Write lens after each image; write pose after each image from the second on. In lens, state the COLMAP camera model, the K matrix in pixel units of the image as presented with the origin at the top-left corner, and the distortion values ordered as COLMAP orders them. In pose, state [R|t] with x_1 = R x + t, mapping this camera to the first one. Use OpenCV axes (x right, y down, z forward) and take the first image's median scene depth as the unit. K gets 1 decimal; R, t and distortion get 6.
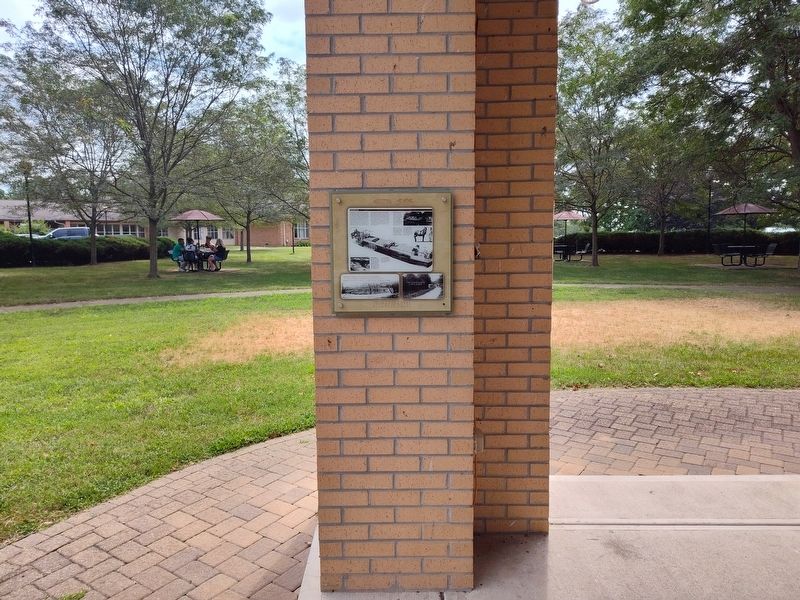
lens RADIAL K [[543.2, 0, 400.0], [0, 543.2, 300.0], [0, 0, 1]] dist [0.004535, -0.000914]
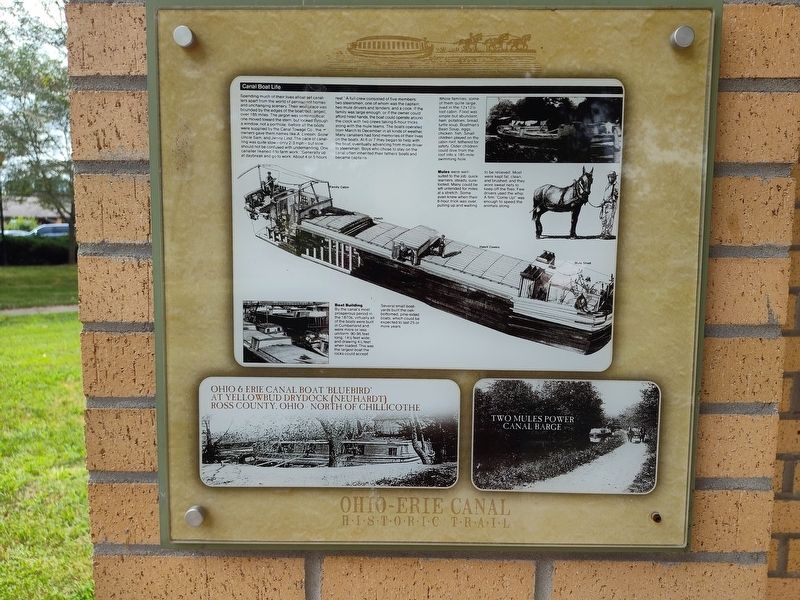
lens RADIAL K [[540.3, 0, 395.6], [0, 540.3, 290.9], [0, 0, 1]] dist [0.003387, 0.000520]
pose [[0.999831, 0.015844, -0.009356, -0.026580], [-0.016047, 0.999628, -0.022071, -0.079258], [0.009003, 0.022218, 0.999713, 0.777634]]
